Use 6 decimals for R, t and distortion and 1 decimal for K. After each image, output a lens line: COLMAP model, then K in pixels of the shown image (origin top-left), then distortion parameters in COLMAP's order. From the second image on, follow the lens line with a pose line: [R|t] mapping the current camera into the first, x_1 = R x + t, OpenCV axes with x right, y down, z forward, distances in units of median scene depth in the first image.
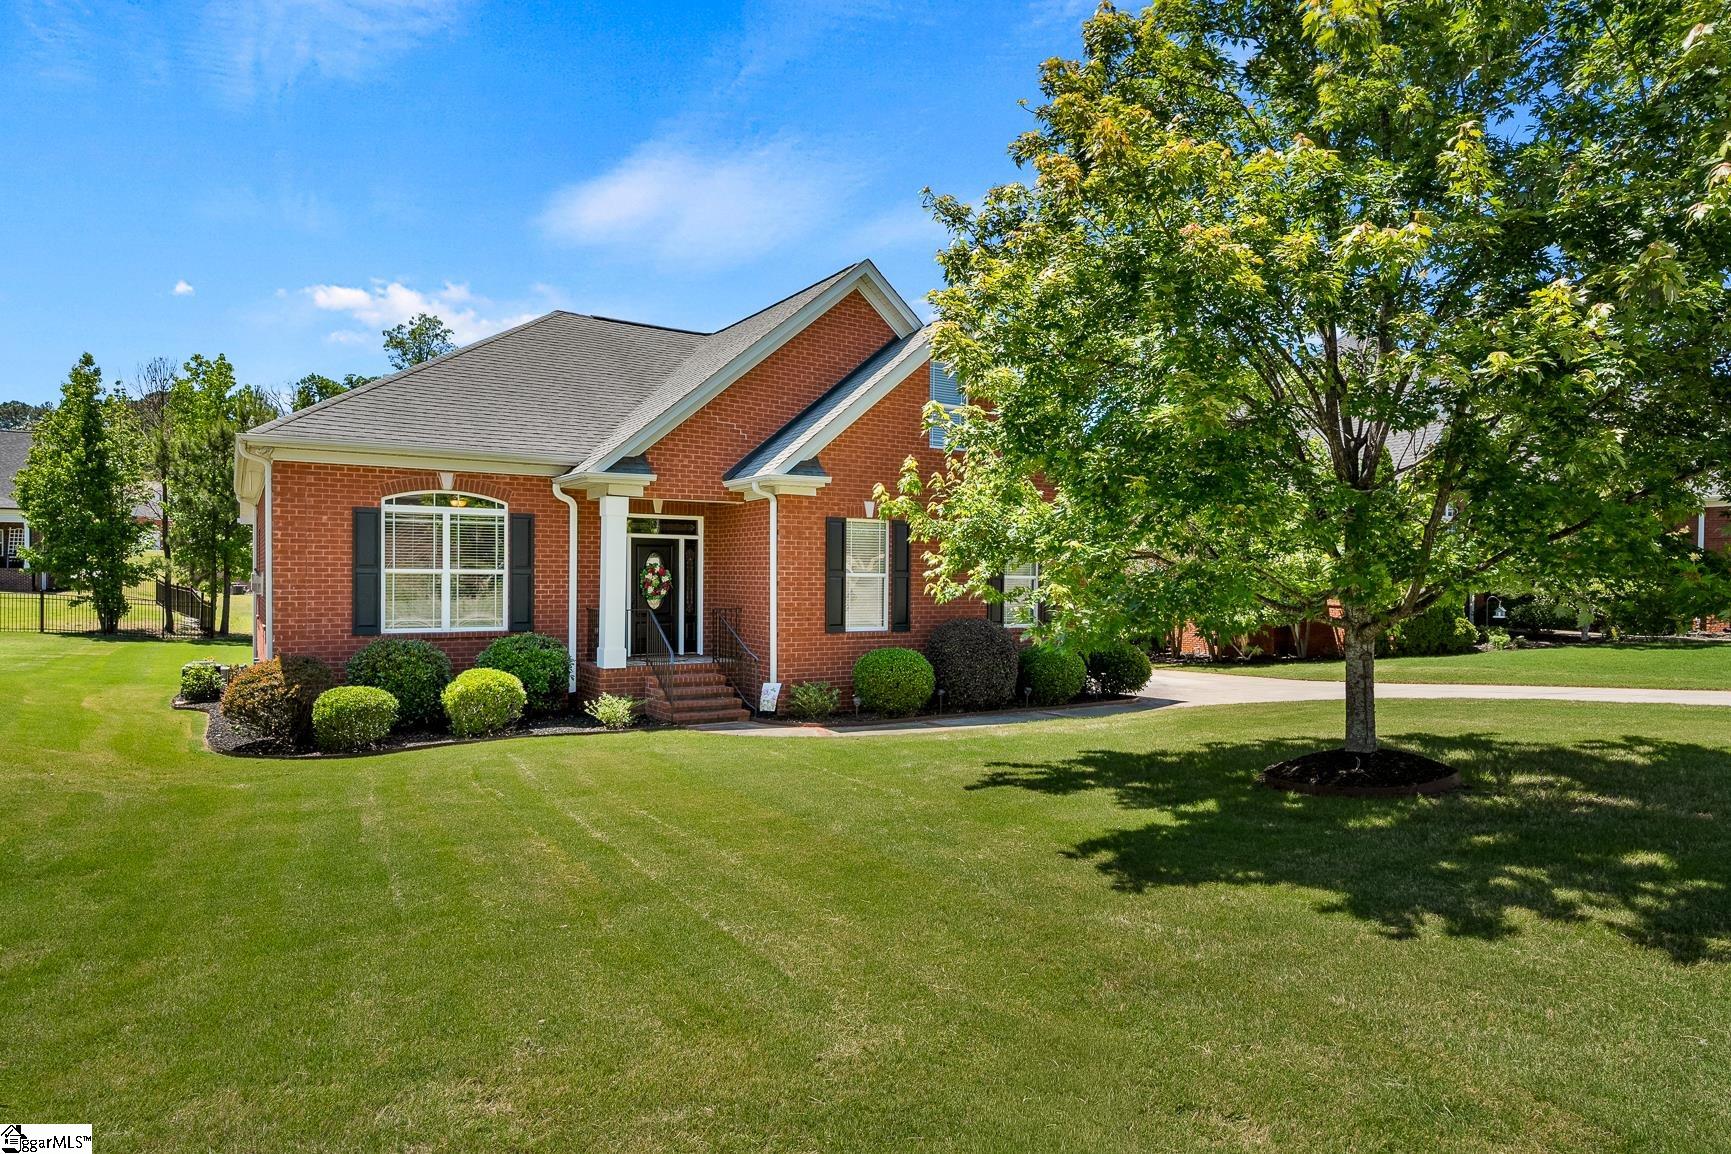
lens RADIAL K [[961.5, 0, 864.6], [0, 961.5, 597.6], [0, 0, 1]] dist [0.004053, 0.000561]
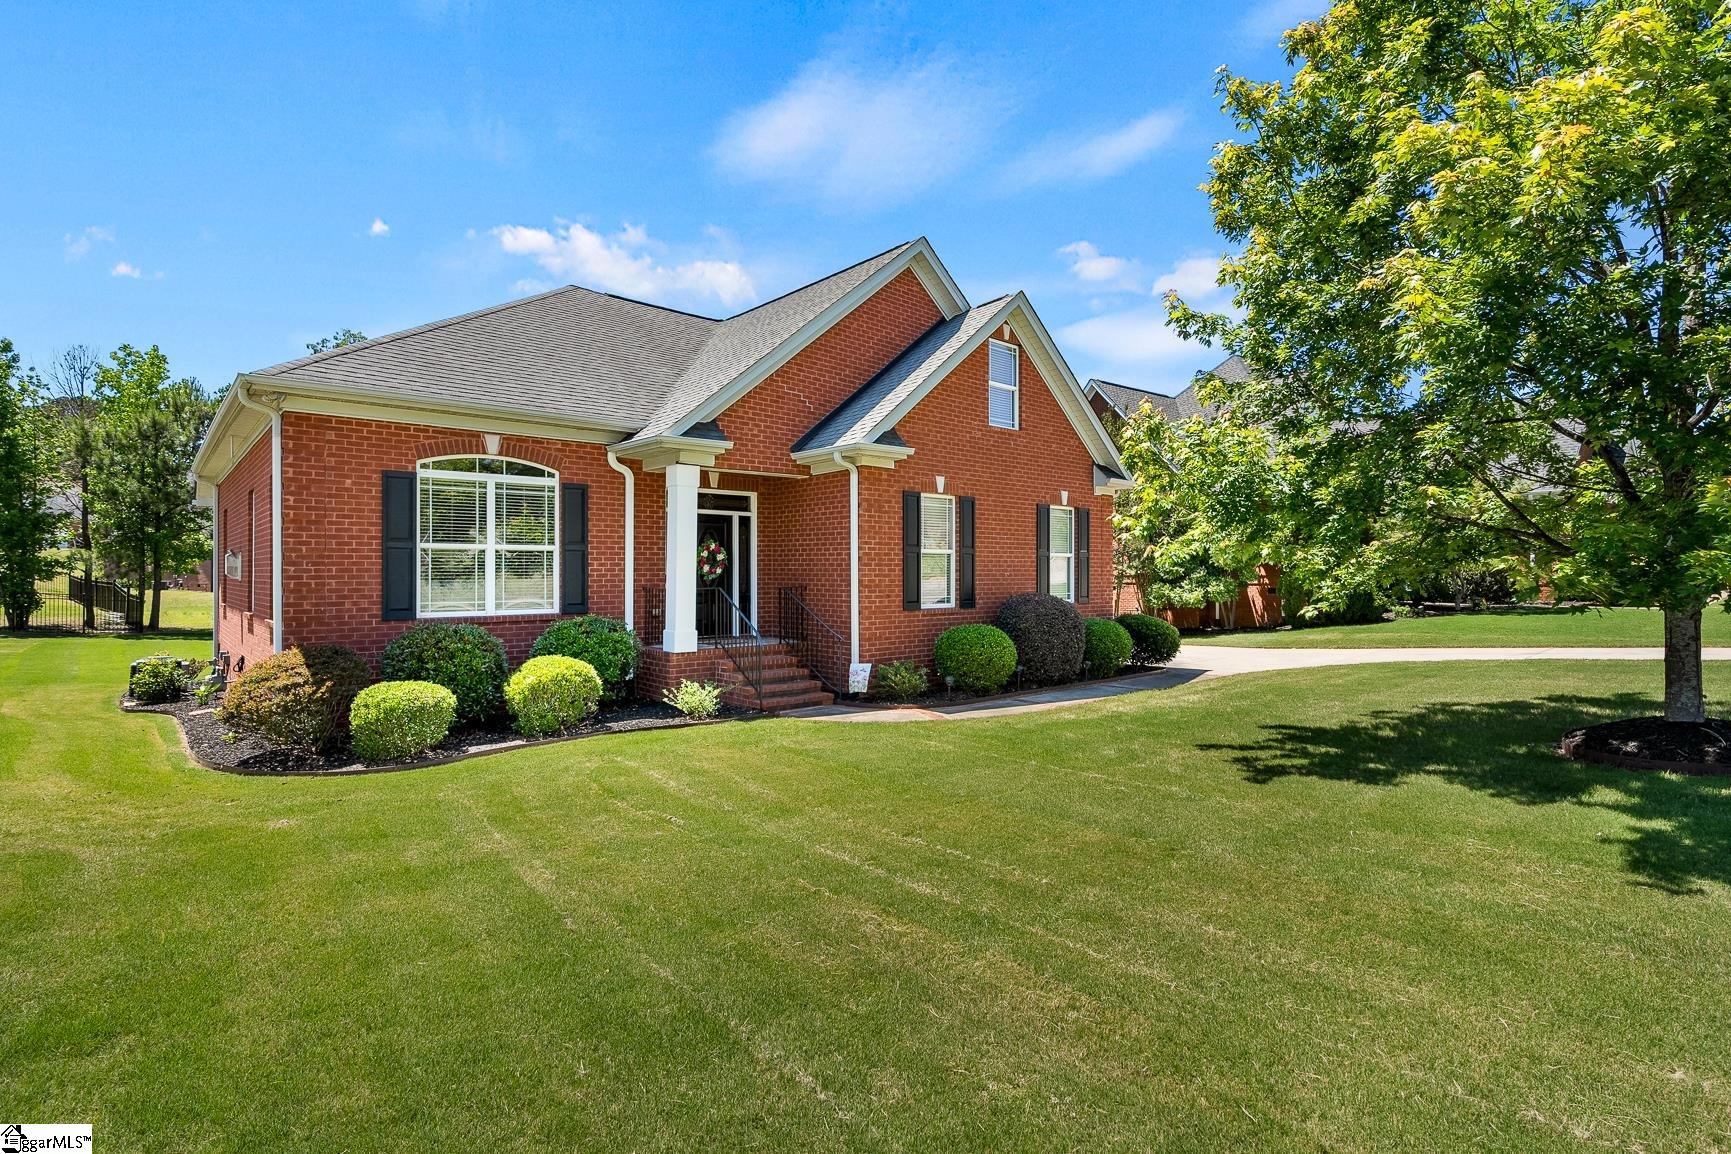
lens RADIAL K [[783.3, 0, 865.5], [0, 783.3, 577.0], [0, 0, 1]] dist [-0.008685, 0.004721]
pose [[0.985323, -0.008562, 0.170486, -0.219230], [0.011368, 0.999815, -0.015491, 0.015483], [-0.170322, 0.017202, 0.985238, 0.236316]]
